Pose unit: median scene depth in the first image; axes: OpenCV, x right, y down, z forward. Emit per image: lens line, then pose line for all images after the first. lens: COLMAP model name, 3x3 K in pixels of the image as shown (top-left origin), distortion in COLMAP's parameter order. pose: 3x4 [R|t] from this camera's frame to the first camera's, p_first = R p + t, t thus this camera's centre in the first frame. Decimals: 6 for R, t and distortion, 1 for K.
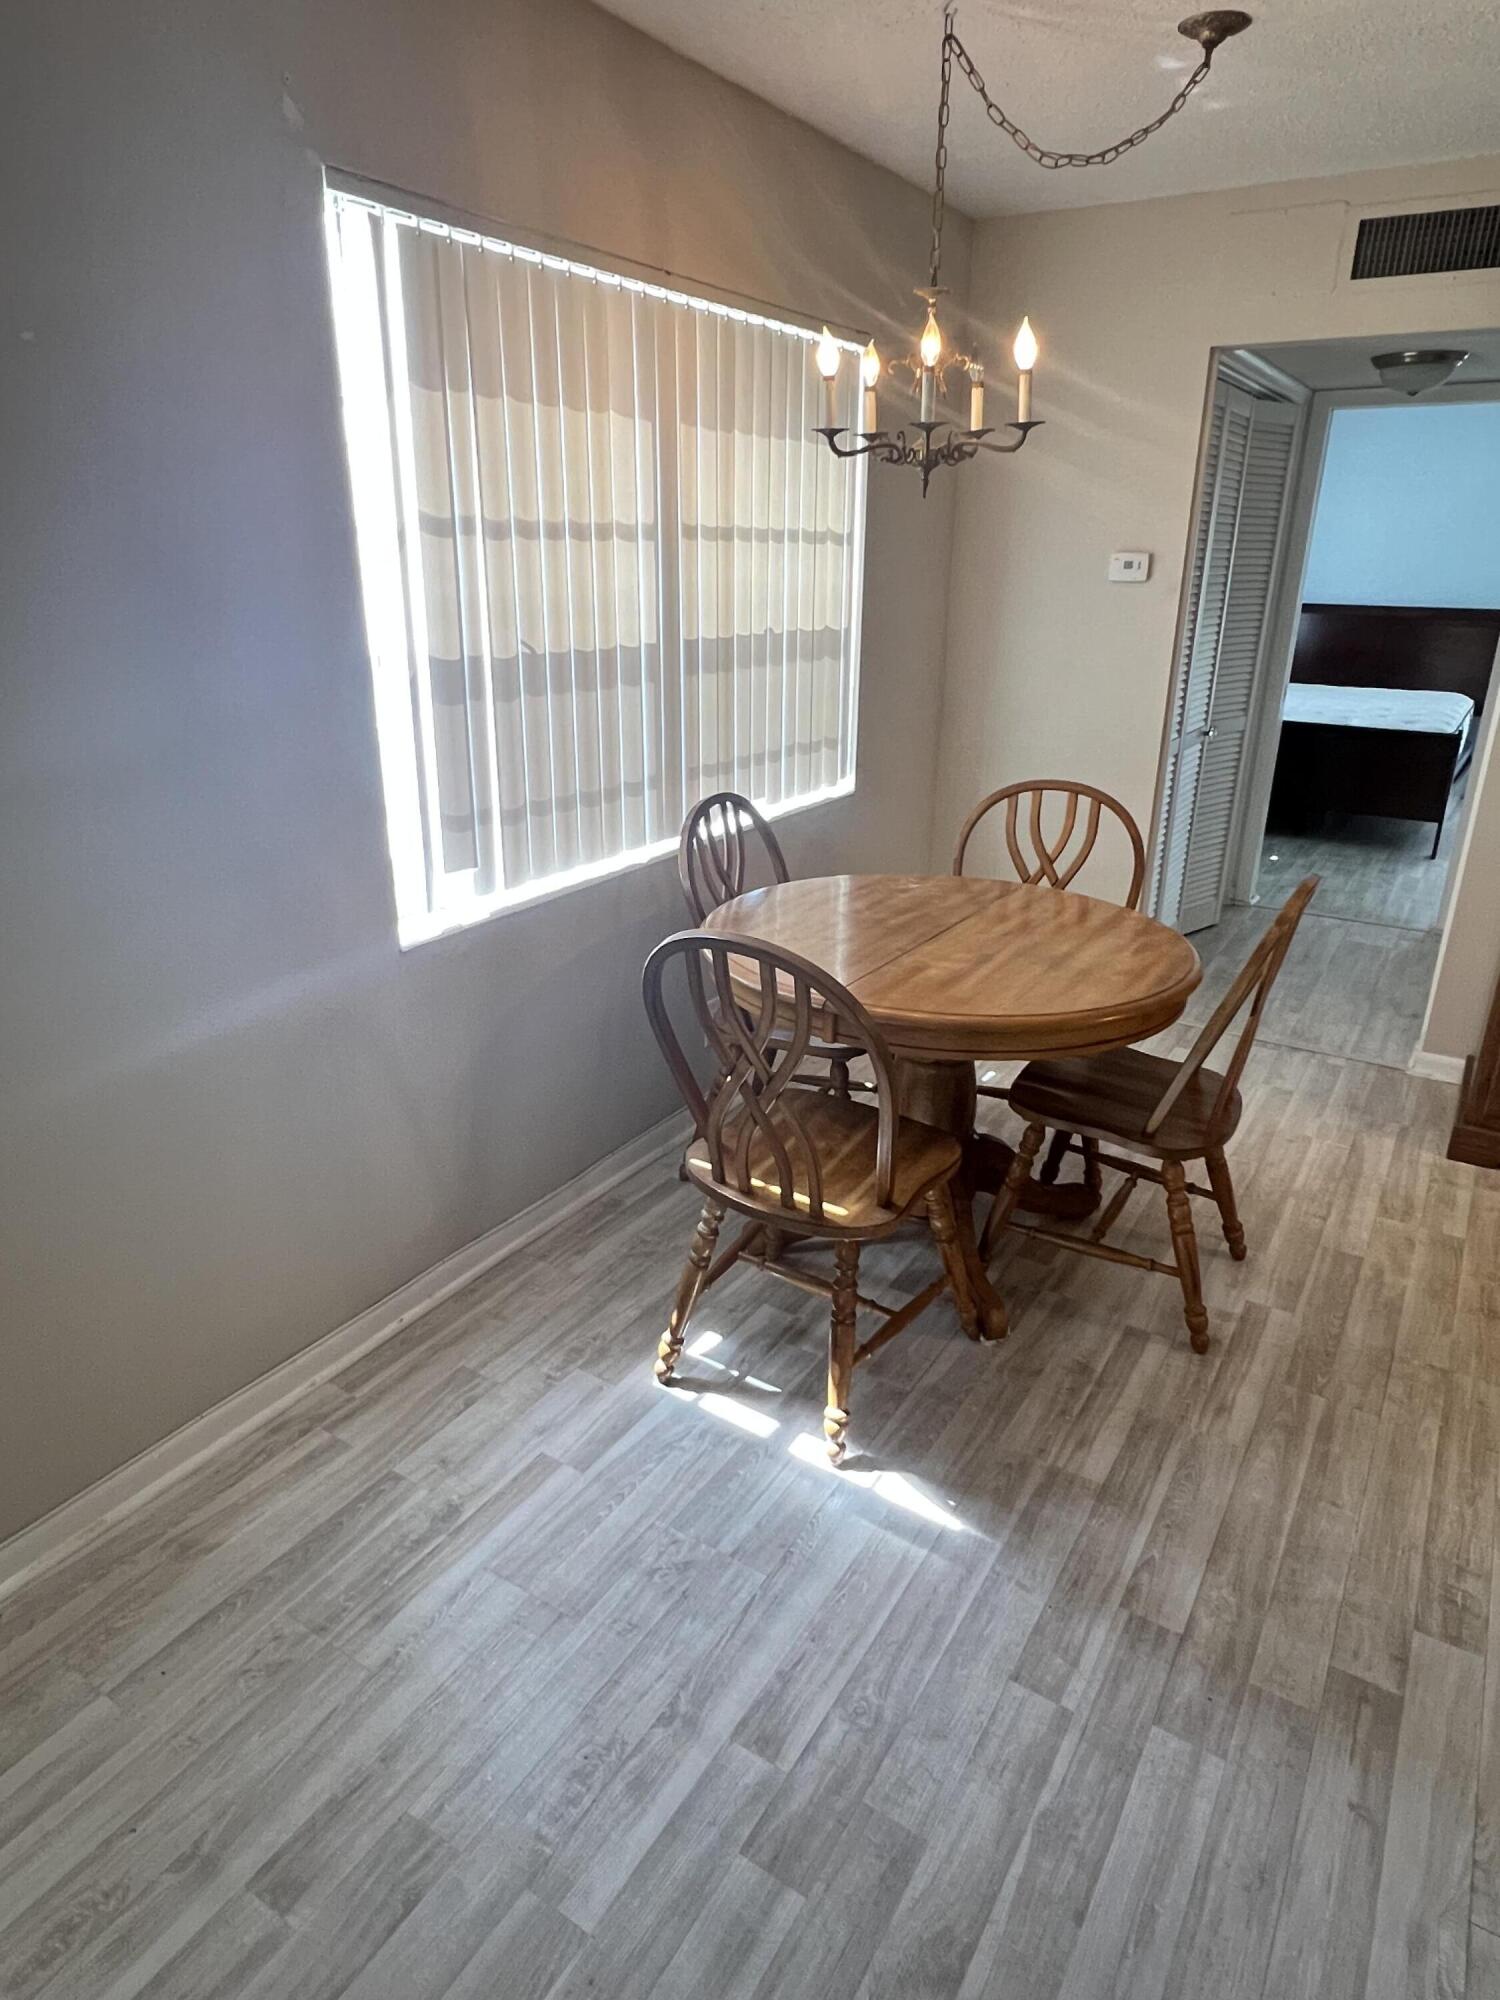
lens RADIAL K [[1197.1, 0, 754.9], [0, 1197.1, 999.3], [0, 0, 1]] dist [-0.001269, 0.000795]
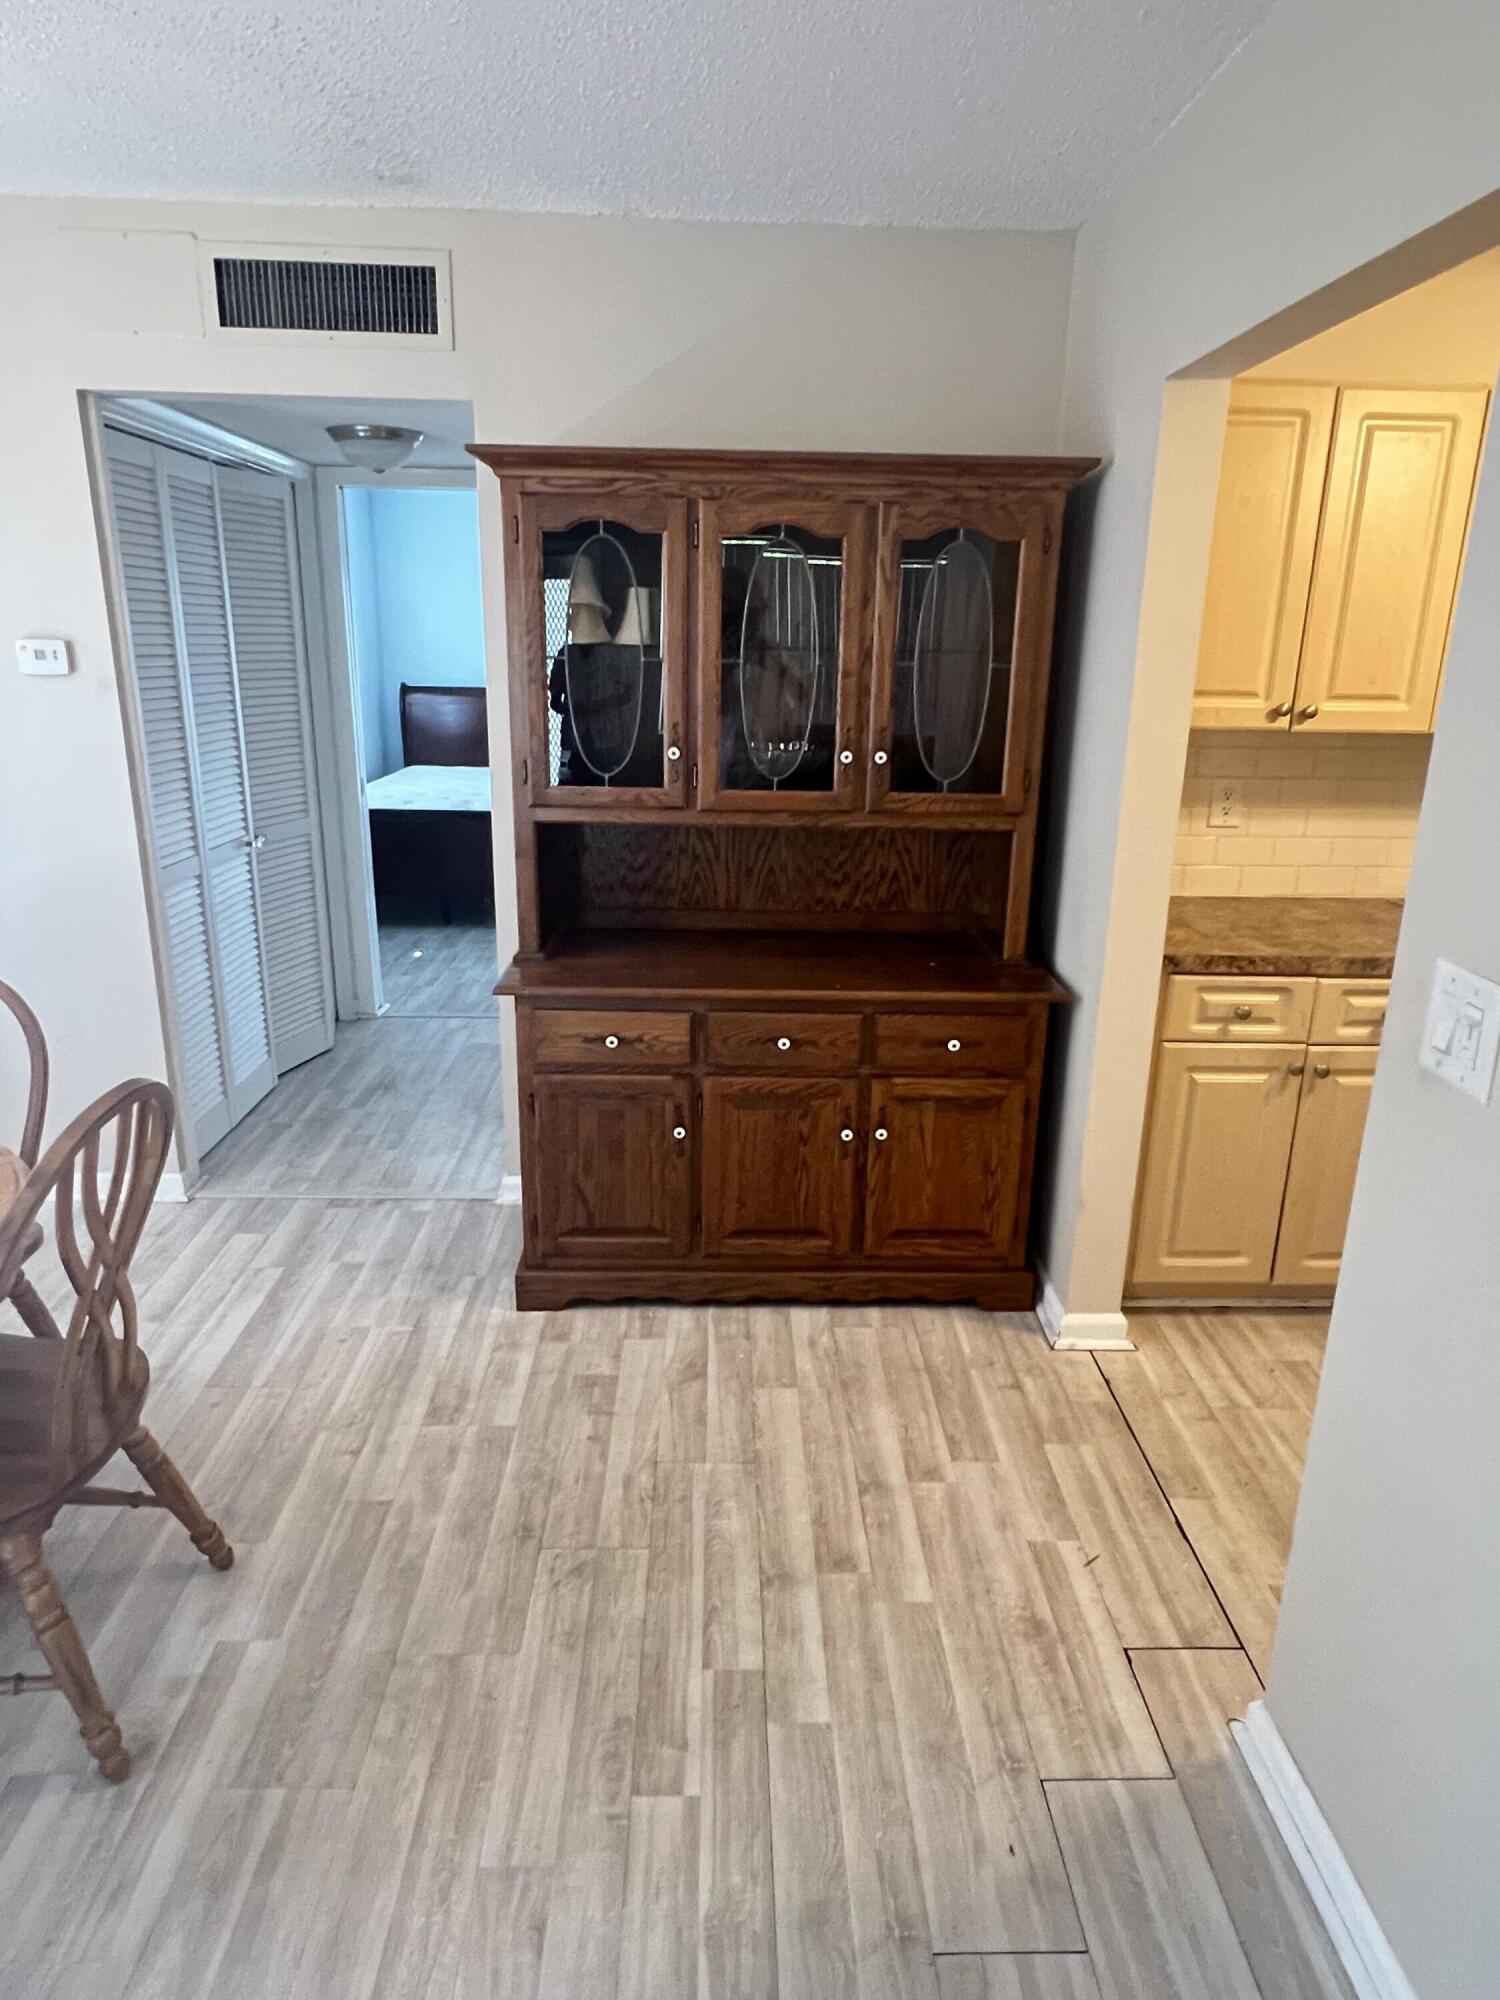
lens RADIAL K [[1197.1, 0, 754.9], [0, 1197.1, 999.3], [0, 0, 1]] dist [-0.001269, 0.000795]
pose [[0.829919, -0.158137, 0.535002, 0.354592], [0.189884, 0.981797, -0.004353, -0.069853], [-0.524575, 0.105201, 0.844839, 0.165272]]
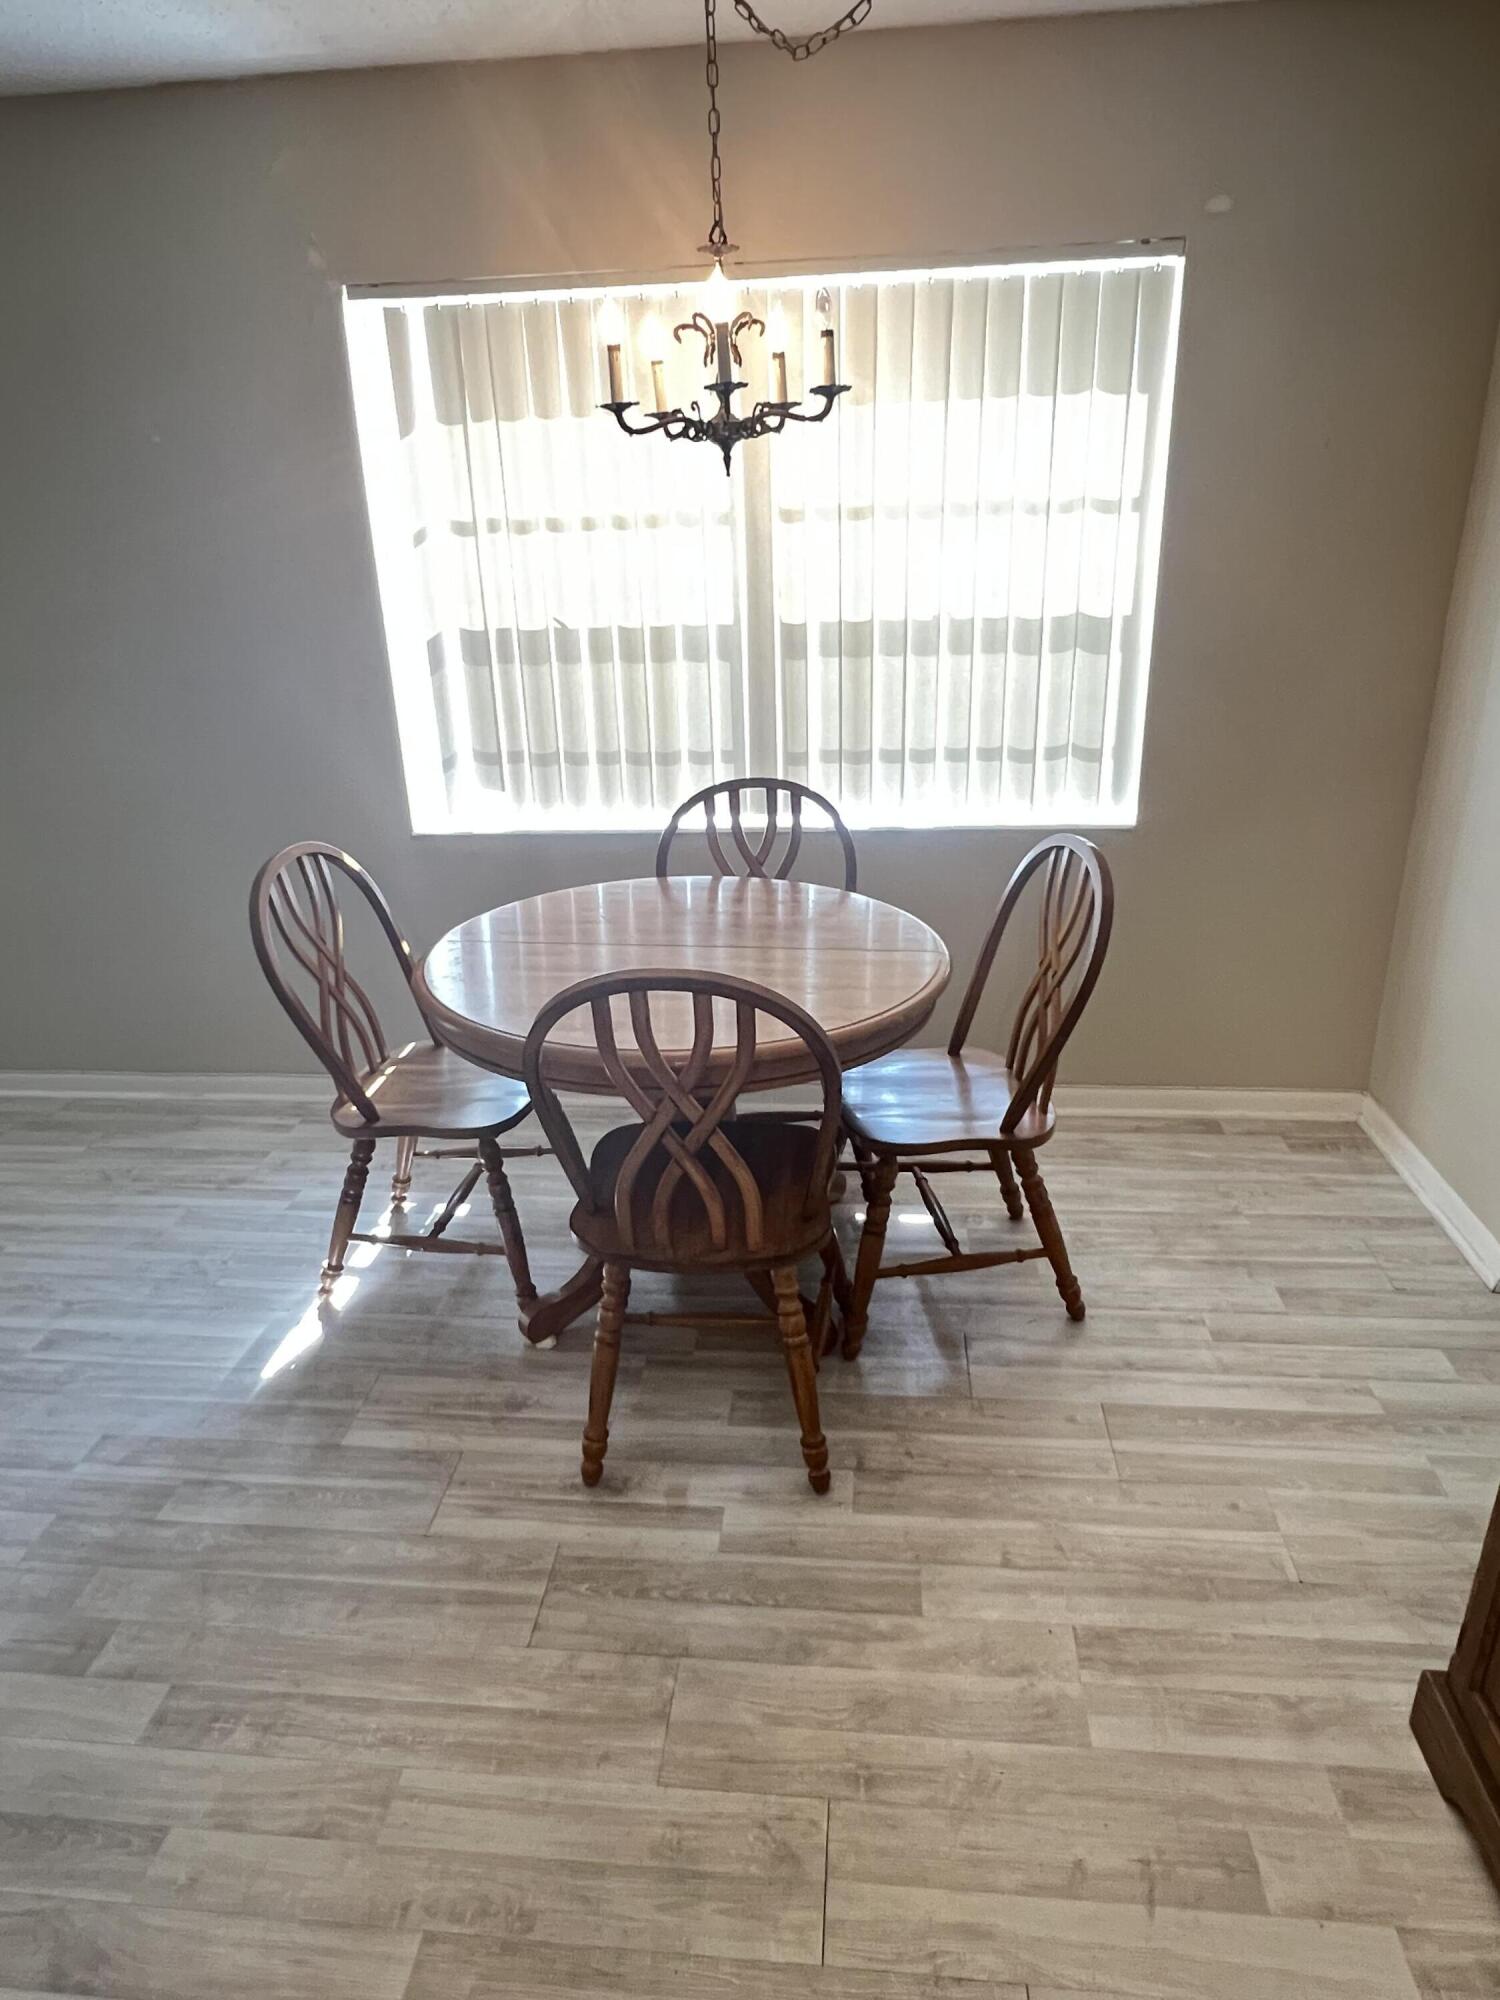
lens RADIAL K [[1197.1, 0, 754.9], [0, 1197.1, 999.3], [0, 0, 1]] dist [-0.001269, 0.000795]
pose [[0.449489, 0.308933, -0.838165, 0.968761], [-0.286769, 0.938534, 0.192139, -0.212259], [0.846004, 0.153996, 0.510453, 0.571376]]
